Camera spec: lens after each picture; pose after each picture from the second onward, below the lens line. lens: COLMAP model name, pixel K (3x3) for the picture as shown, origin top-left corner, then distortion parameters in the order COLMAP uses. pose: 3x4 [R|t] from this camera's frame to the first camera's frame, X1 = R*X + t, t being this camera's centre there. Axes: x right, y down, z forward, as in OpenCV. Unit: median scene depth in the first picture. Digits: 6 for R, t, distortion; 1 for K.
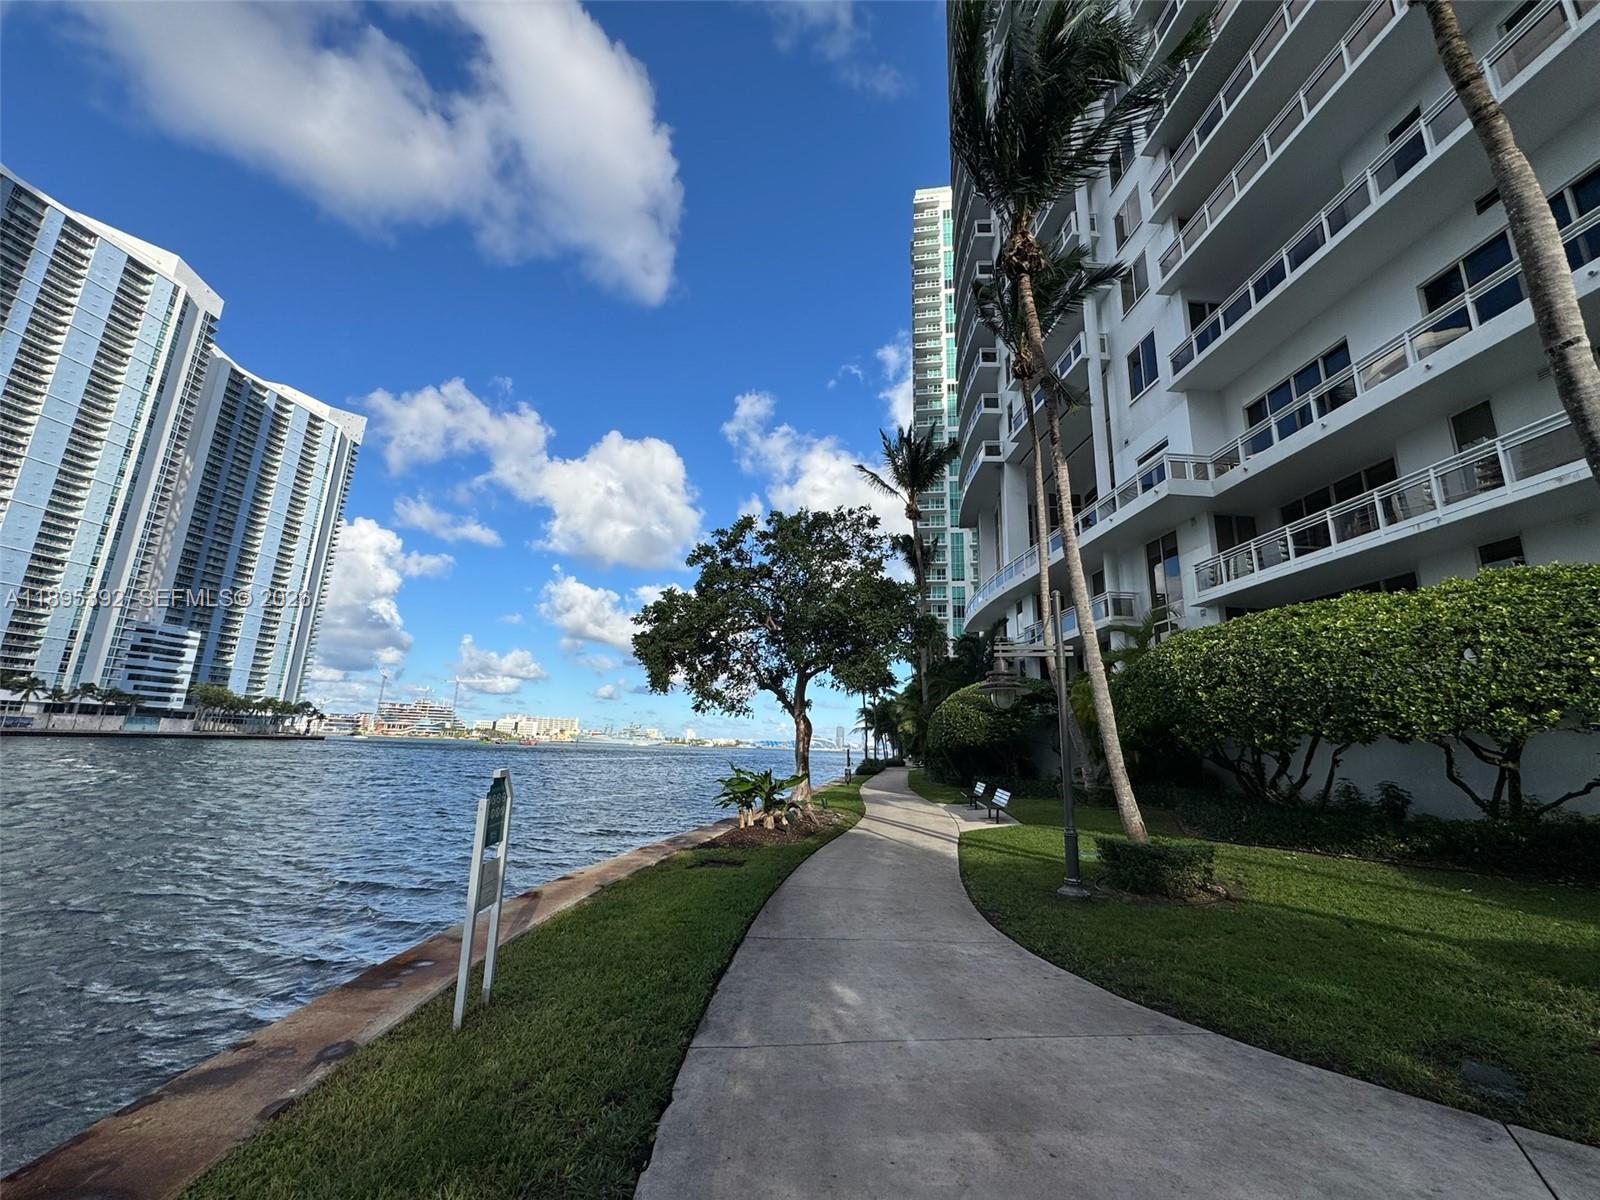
lens RADIAL K [[639.2, 0, 803.2], [0, 639.2, 596.6], [0, 0, 1]] dist [-0.001852, 0.000588]
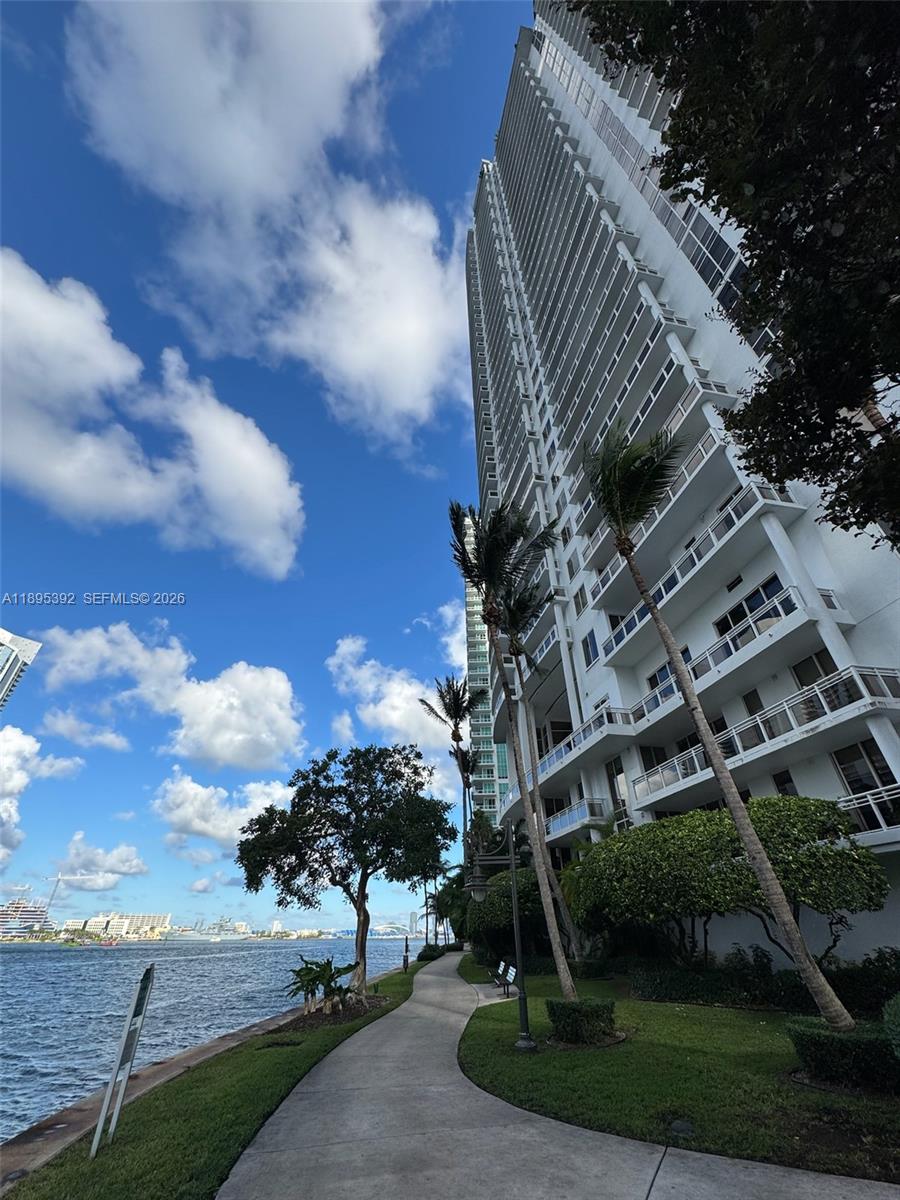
lens RADIAL K [[479.4, 0, 448.5], [0, 479.4, 608.2], [0, 0, 1]] dist [-0.001852, 0.000588]
pose [[0.991961, 0.032327, 0.122347, 0.029651], [0.013467, 0.934363, -0.356068, -0.033473], [-0.125827, 0.354853, 0.926416, -0.137453]]
